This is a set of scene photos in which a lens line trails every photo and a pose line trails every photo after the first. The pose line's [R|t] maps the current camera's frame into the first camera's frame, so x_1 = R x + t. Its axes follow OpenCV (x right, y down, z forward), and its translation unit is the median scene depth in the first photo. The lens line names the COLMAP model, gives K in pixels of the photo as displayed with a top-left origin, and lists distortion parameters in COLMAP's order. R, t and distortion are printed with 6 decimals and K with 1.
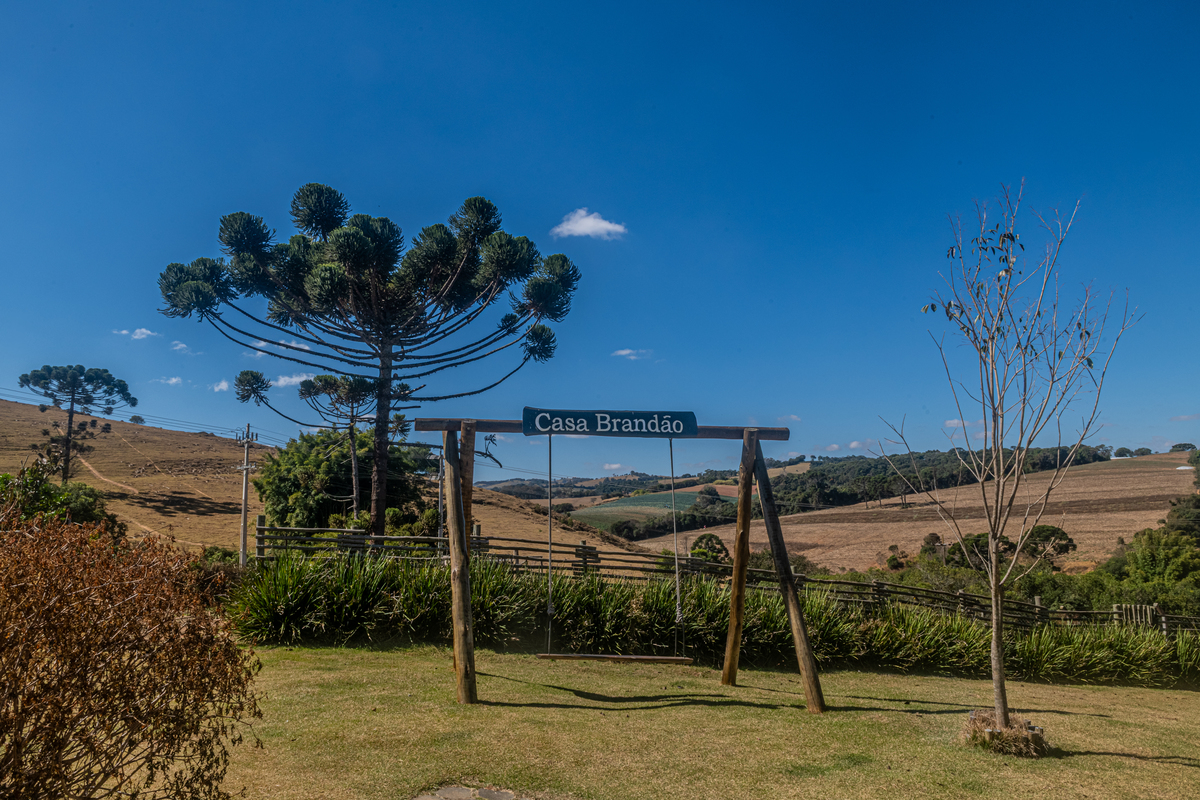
lens RADIAL K [[820.1, 0, 600.0], [0, 820.1, 400.0], [0, 0, 1]] dist [-0.018982, -0.002425]
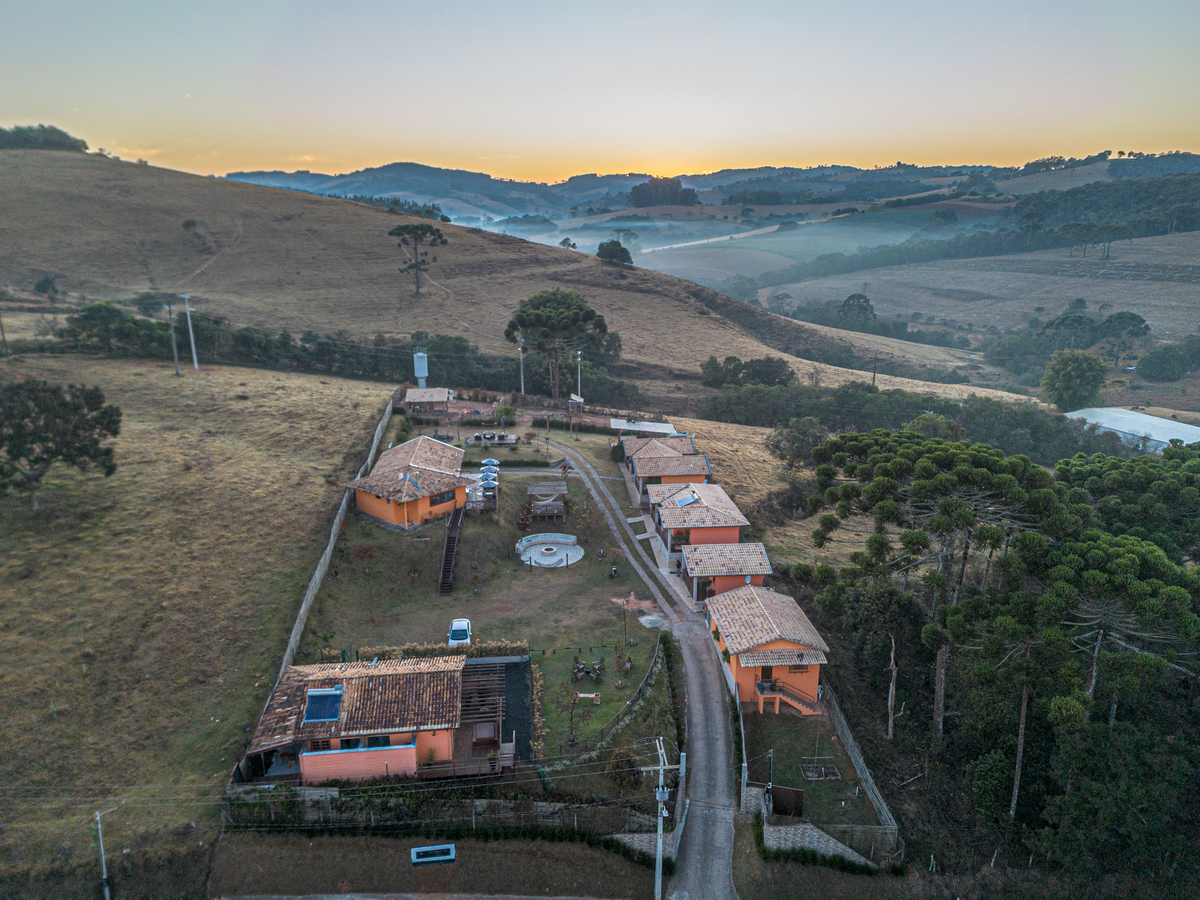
lens RADIAL K [[841.3, 0, 600.0], [0, 841.3, 450.0], [0, 0, 1]] dist [0.045922, -0.000658]
pose [[0.962231, 0.086576, -0.258101, 0.266979], [0.022489, 0.919565, 0.392294, -0.300574], [0.271303, -0.383282, 0.882887, -0.713990]]
